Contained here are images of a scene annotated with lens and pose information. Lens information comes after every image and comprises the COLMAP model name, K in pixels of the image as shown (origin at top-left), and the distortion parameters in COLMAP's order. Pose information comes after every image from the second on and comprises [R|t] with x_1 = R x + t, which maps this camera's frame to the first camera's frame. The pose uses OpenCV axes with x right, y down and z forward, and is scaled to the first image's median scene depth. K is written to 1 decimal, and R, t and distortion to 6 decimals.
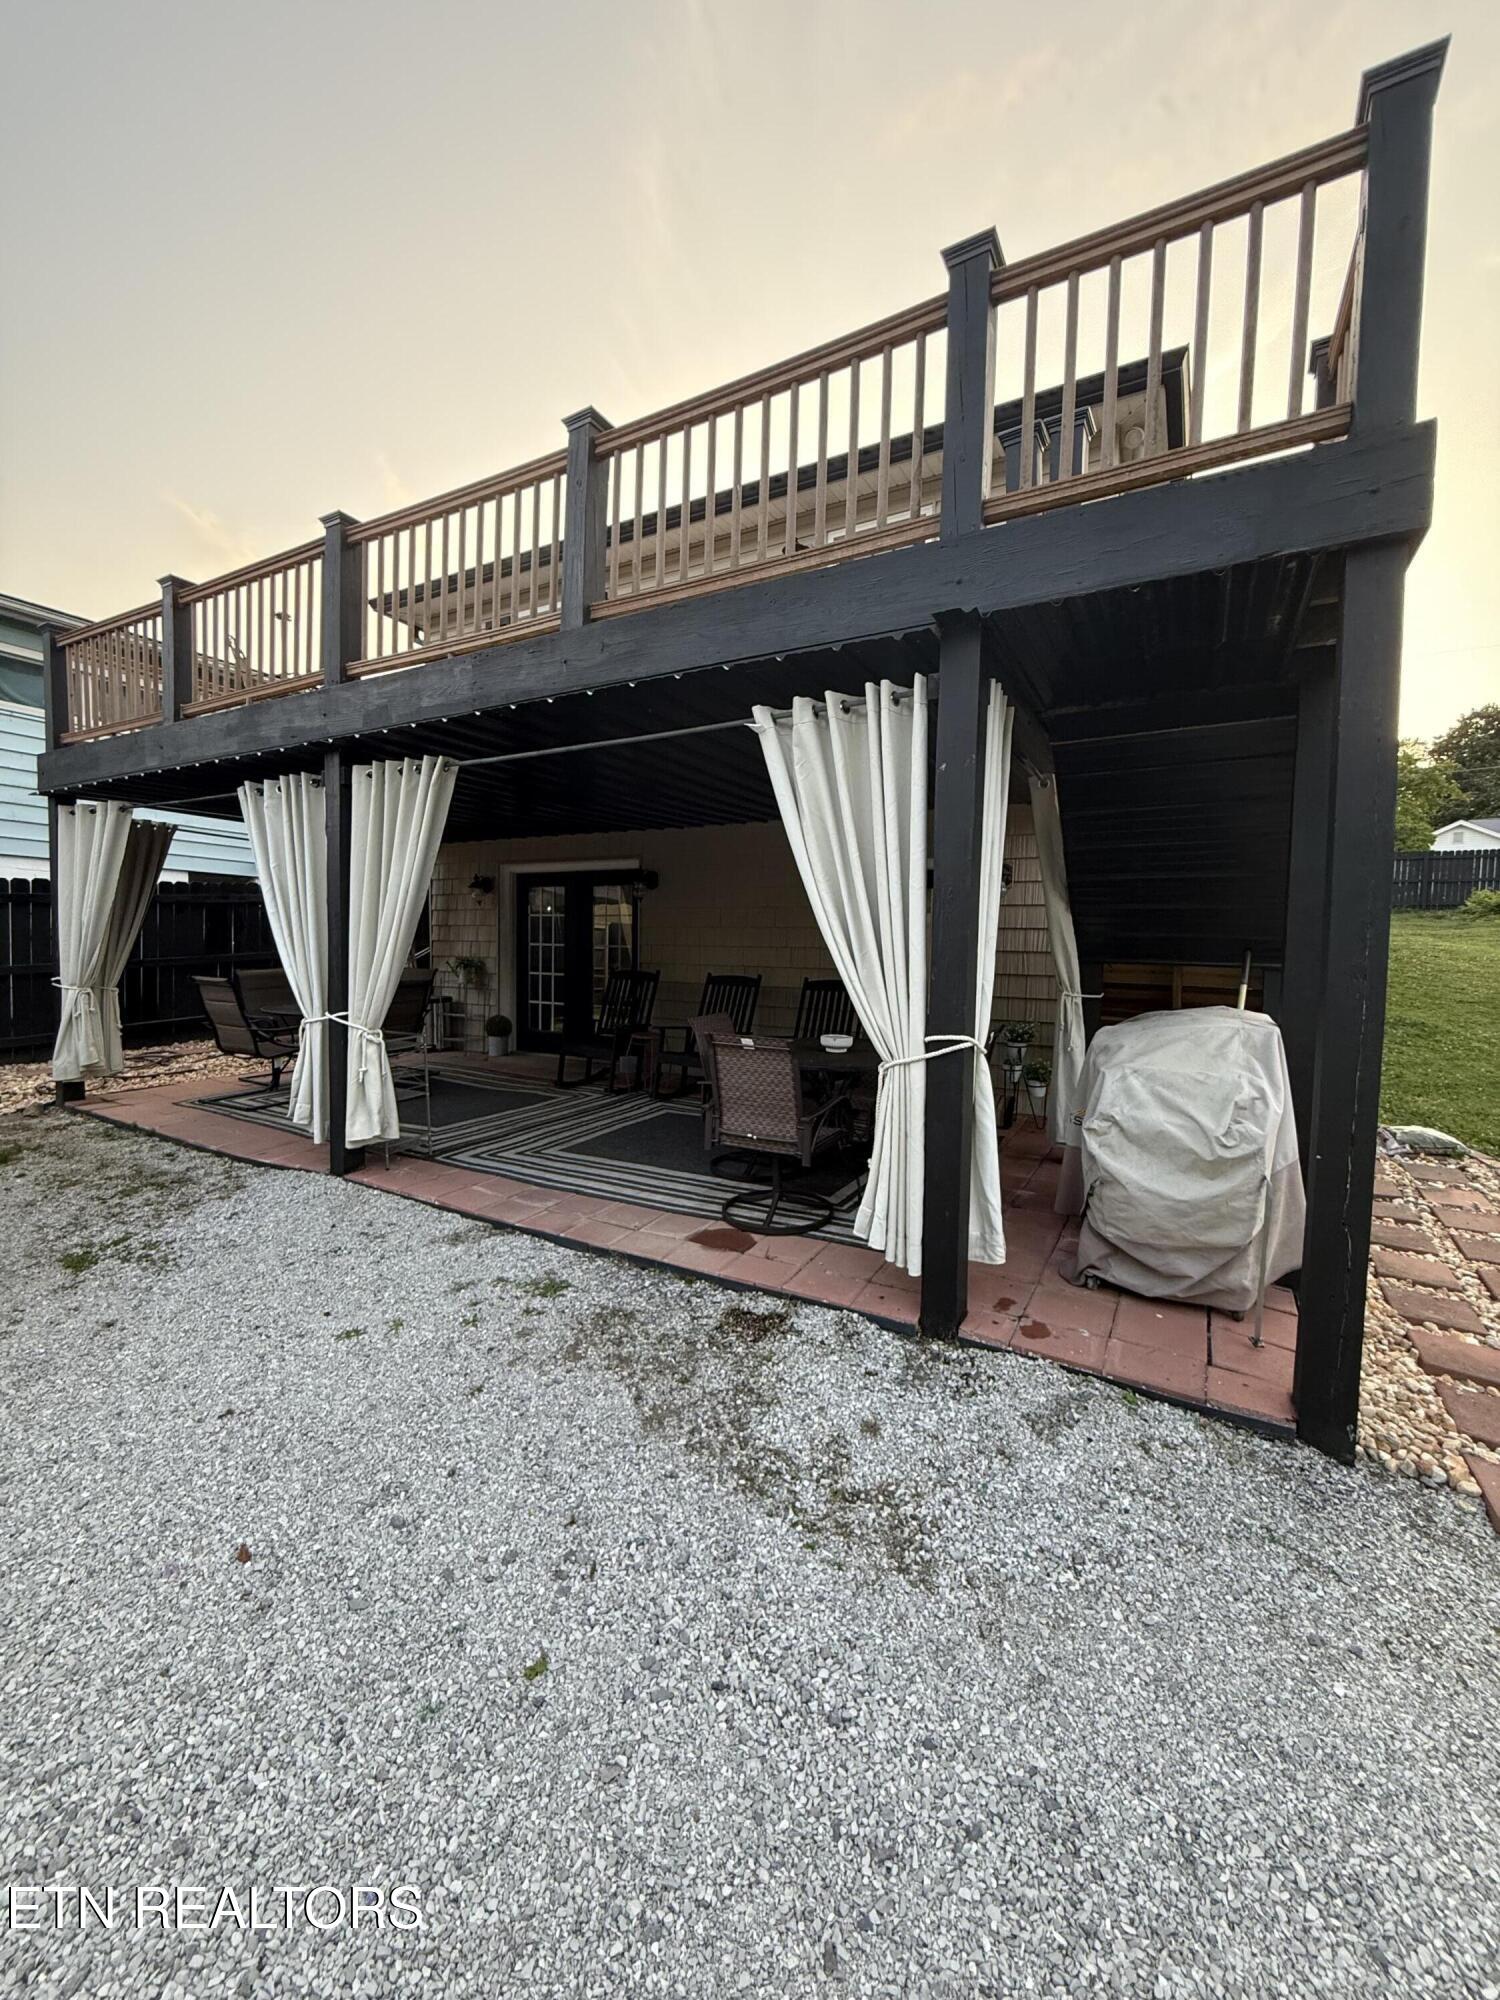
lens RADIAL K [[801.2, 0, 755.2], [0, 801.2, 988.9], [0, 0, 1]] dist [0.001664, -0.000165]
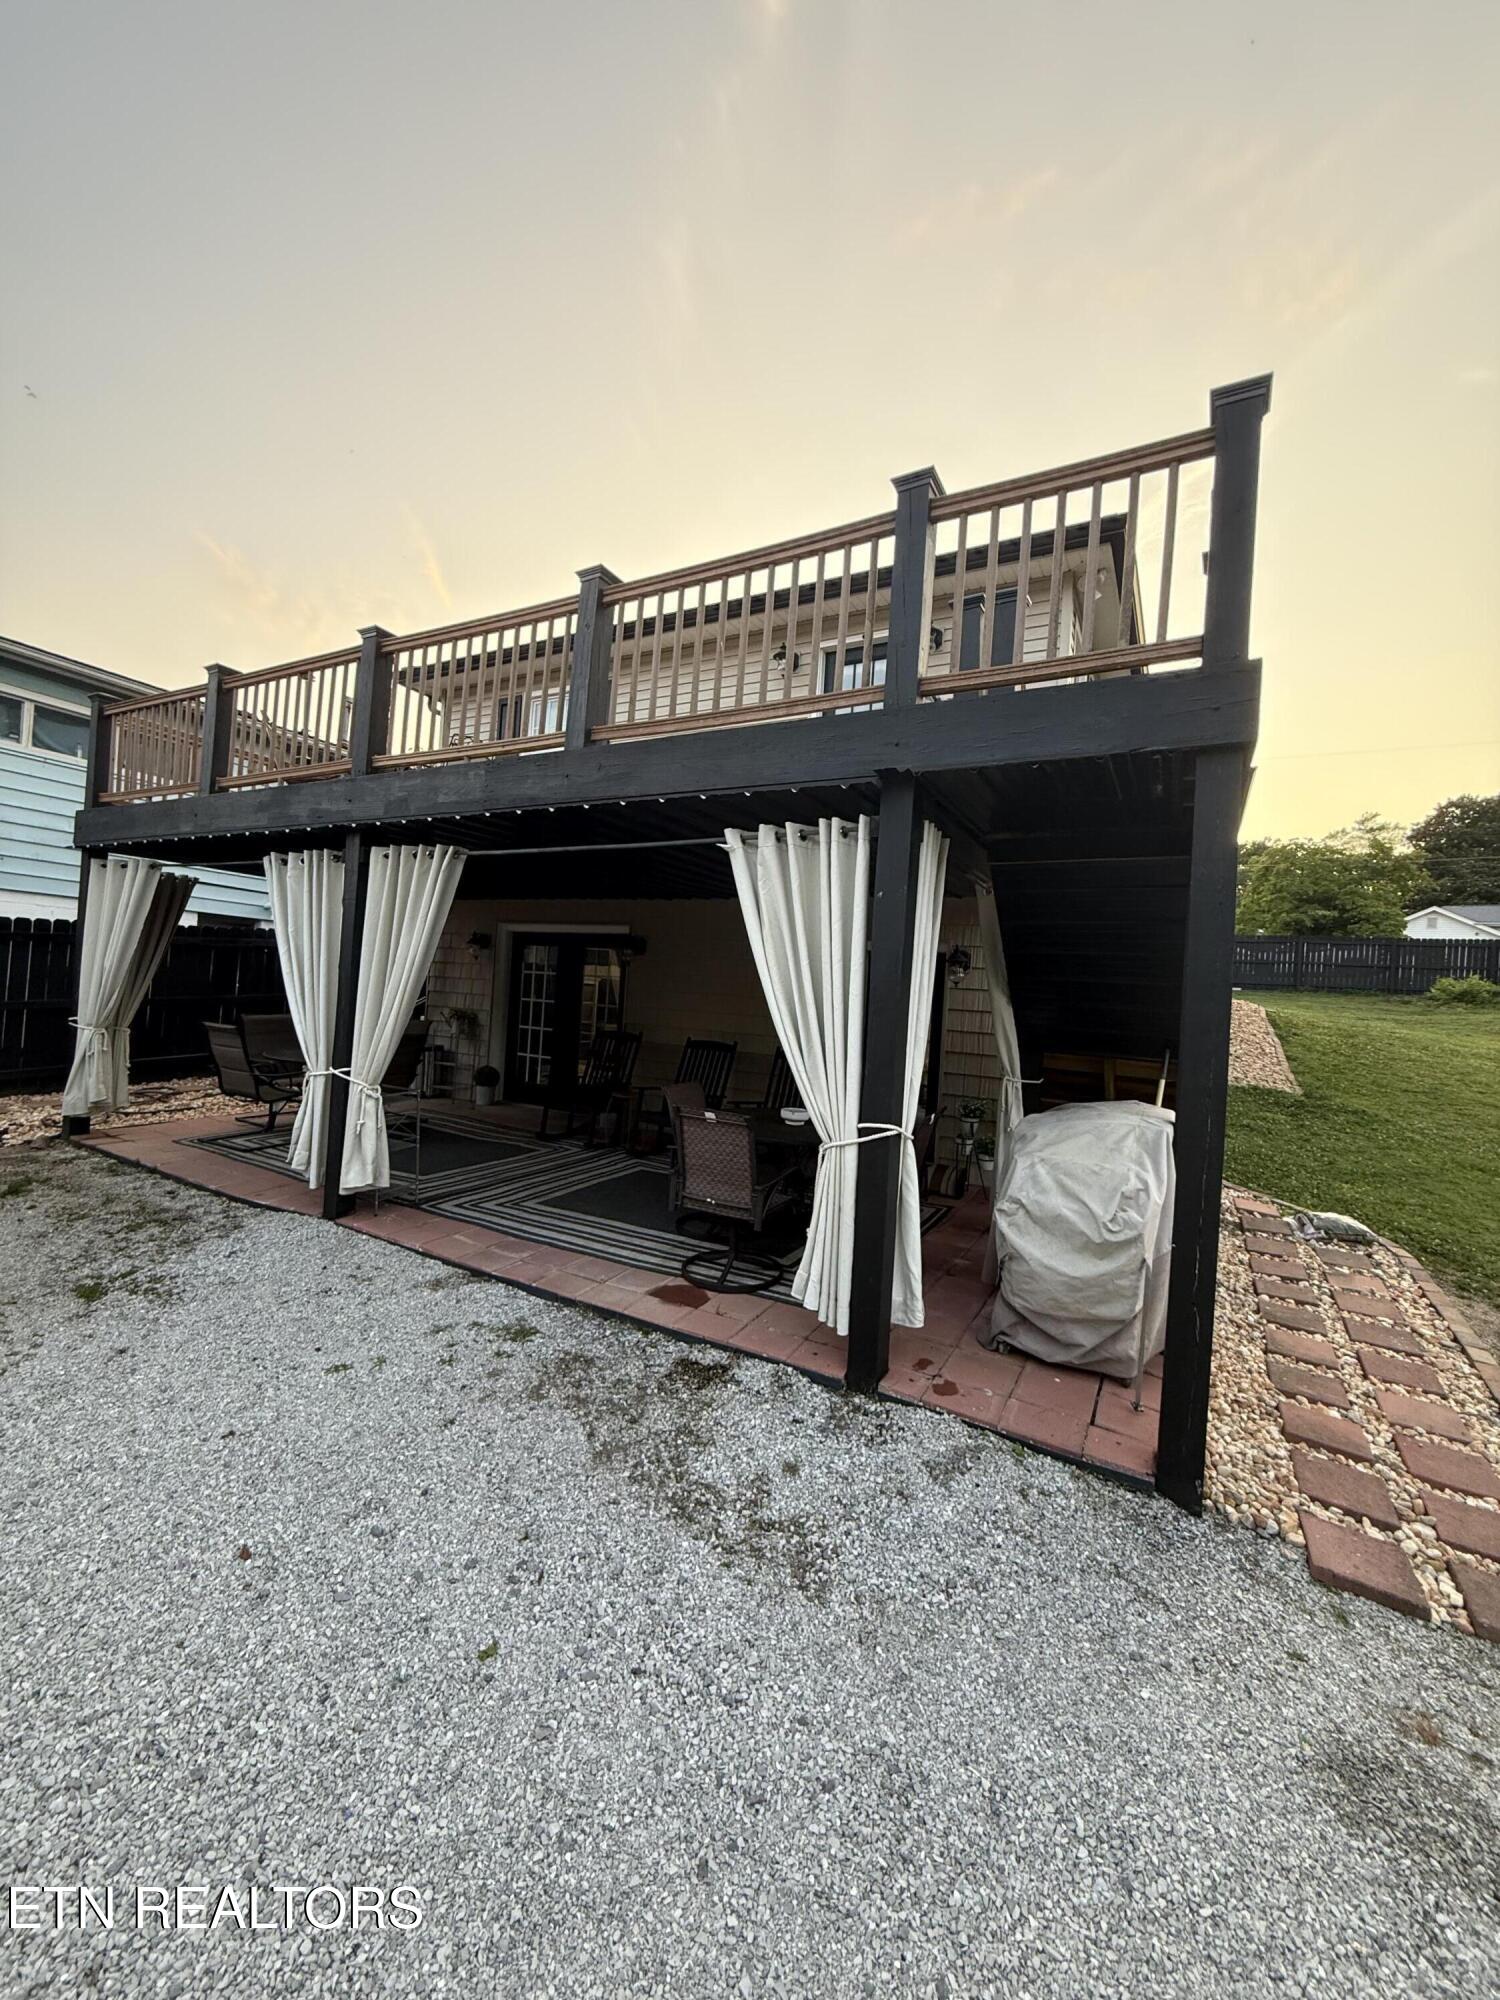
lens RADIAL K [[801.2, 0, 755.2], [0, 801.2, 988.9], [0, 0, 1]] dist [0.001664, -0.000165]
pose [[0.999001, 0.043778, 0.008956, 0.057538], [-0.043157, 0.997230, -0.060586, -0.074069], [-0.011584, 0.060139, 0.998123, -0.209541]]
